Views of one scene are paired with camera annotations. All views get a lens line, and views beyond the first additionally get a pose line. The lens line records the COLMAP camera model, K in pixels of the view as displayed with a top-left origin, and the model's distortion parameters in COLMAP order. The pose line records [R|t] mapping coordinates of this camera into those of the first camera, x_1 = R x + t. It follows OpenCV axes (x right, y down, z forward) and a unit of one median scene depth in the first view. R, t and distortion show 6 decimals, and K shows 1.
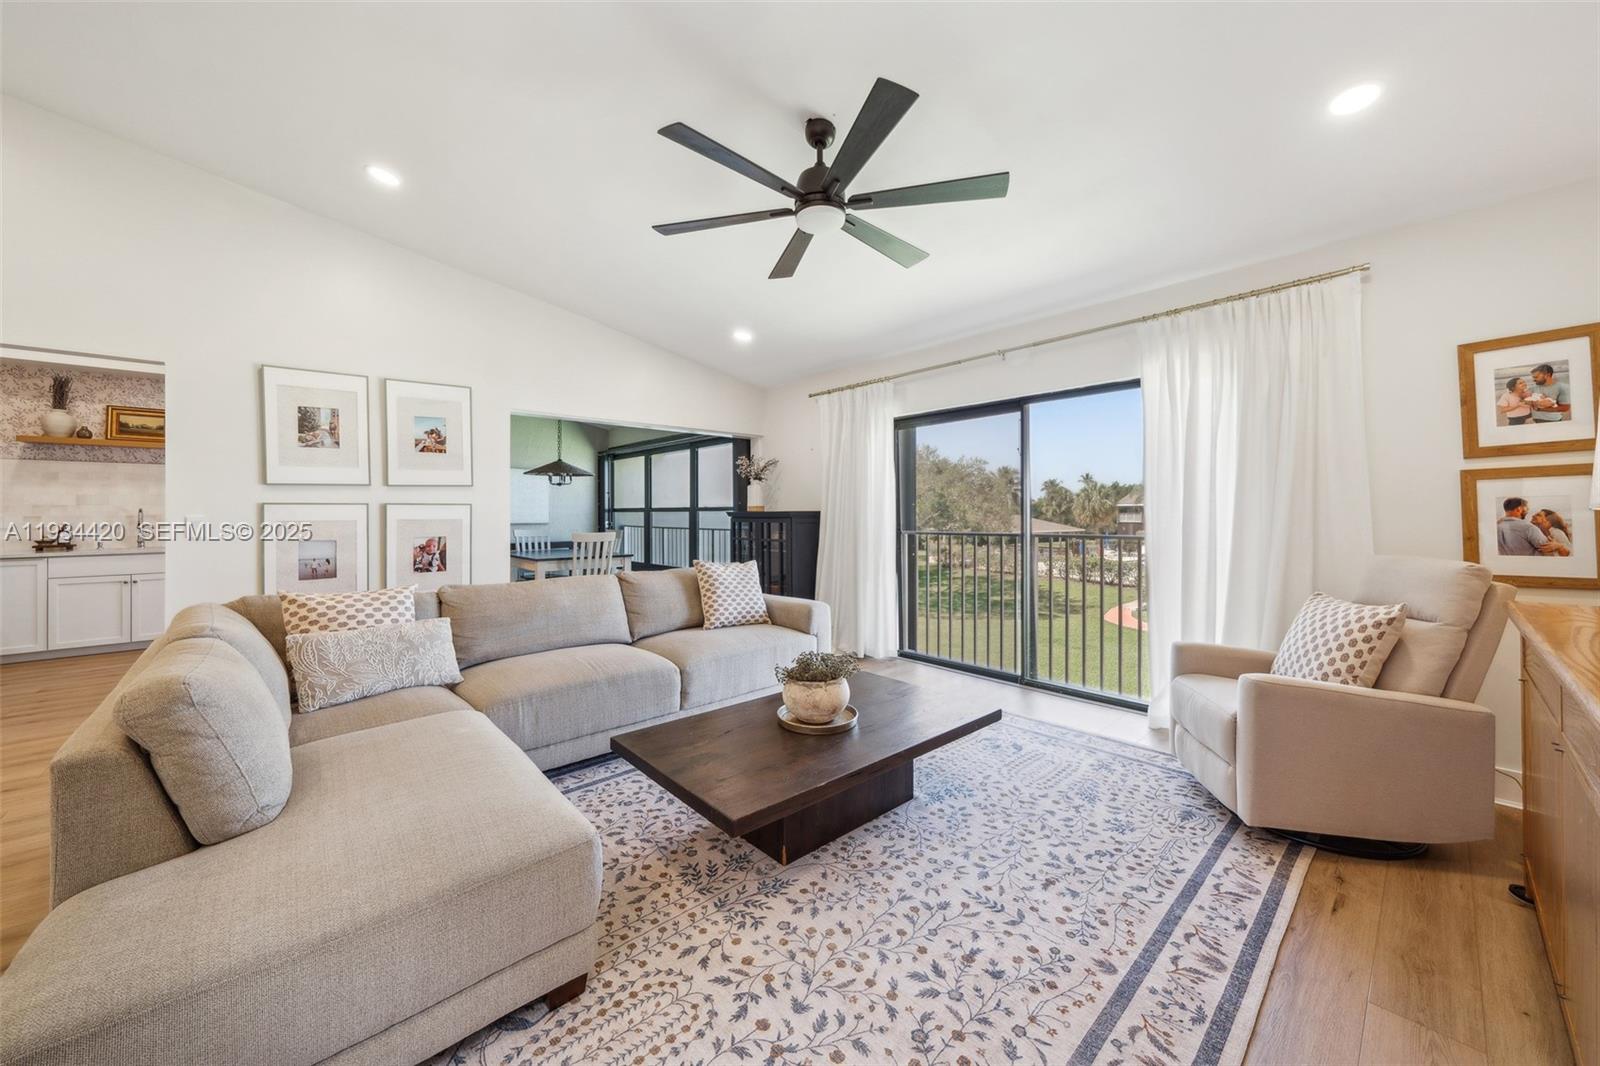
lens RADIAL K [[589.0, 0, 802.0], [0, 589.0, 511.5], [0, 0, 1]] dist [-0.007616, 0.000988]
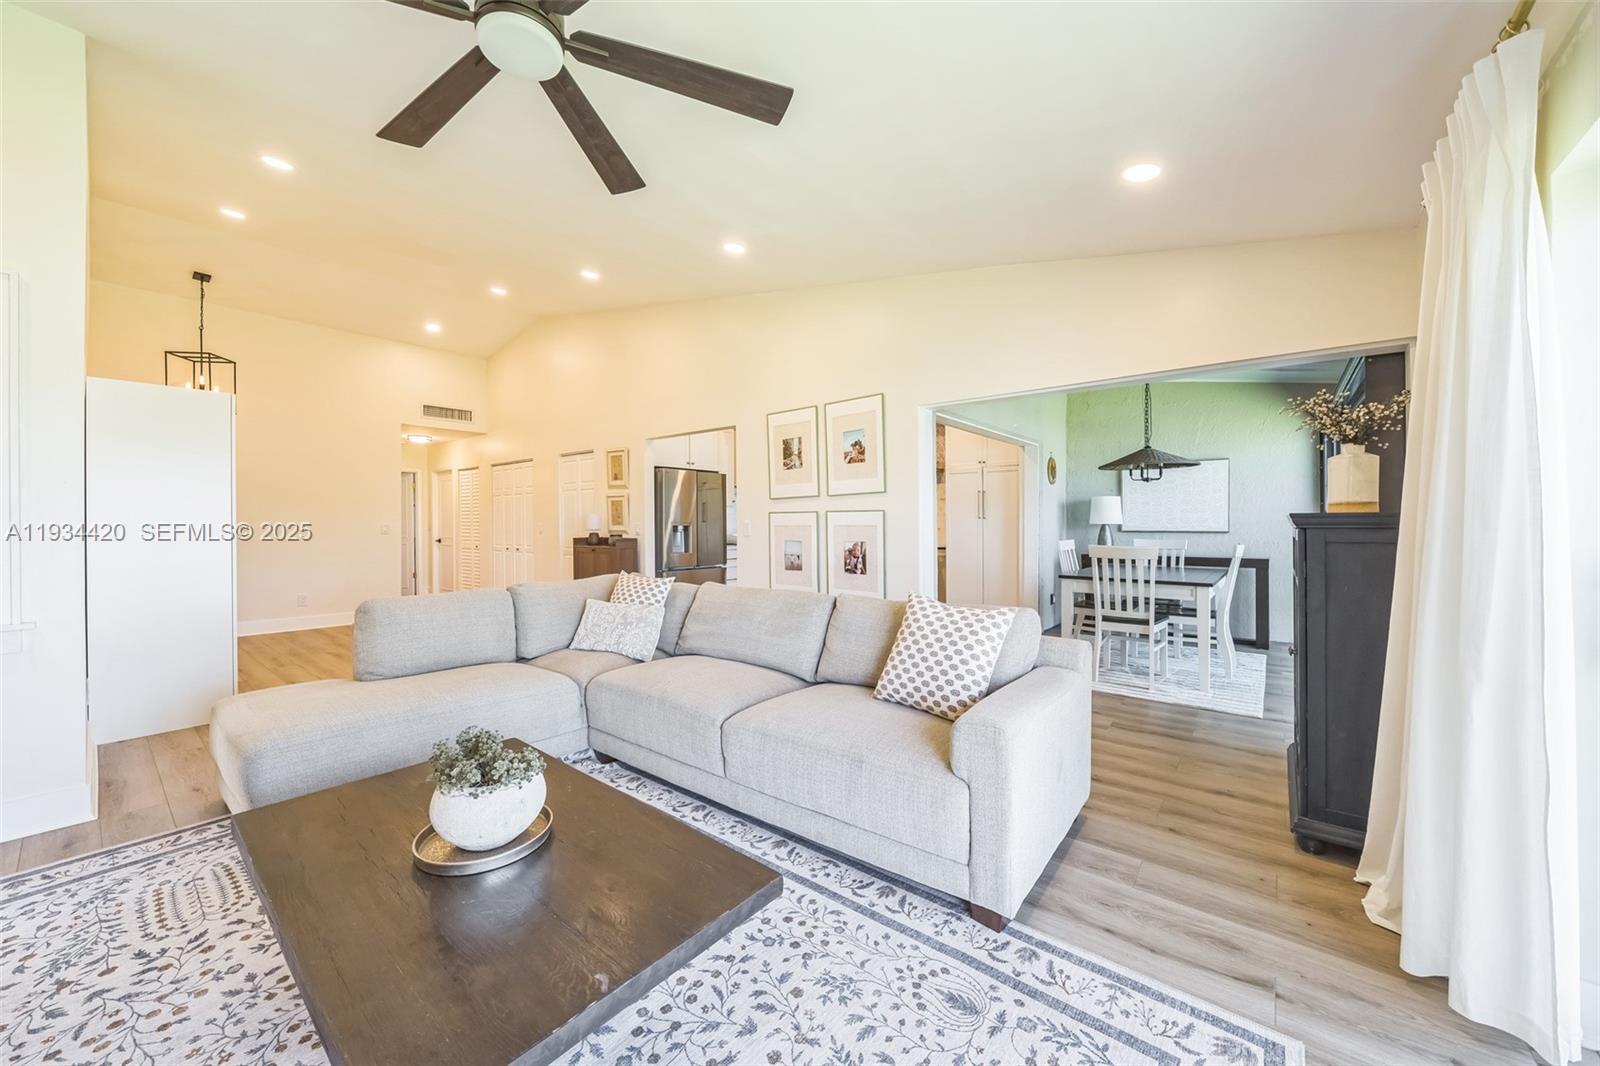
lens RADIAL K [[589.0, 0, 796.2], [0, 589.0, 524.2], [0, 0, 1]] dist [-0.007616, 0.000988]
pose [[0.147464, 0.010436, -0.989012, 0.586793], [0.005691, 0.999919, 0.011400, -0.001838], [0.989051, -0.007309, 0.147393, 1.019651]]
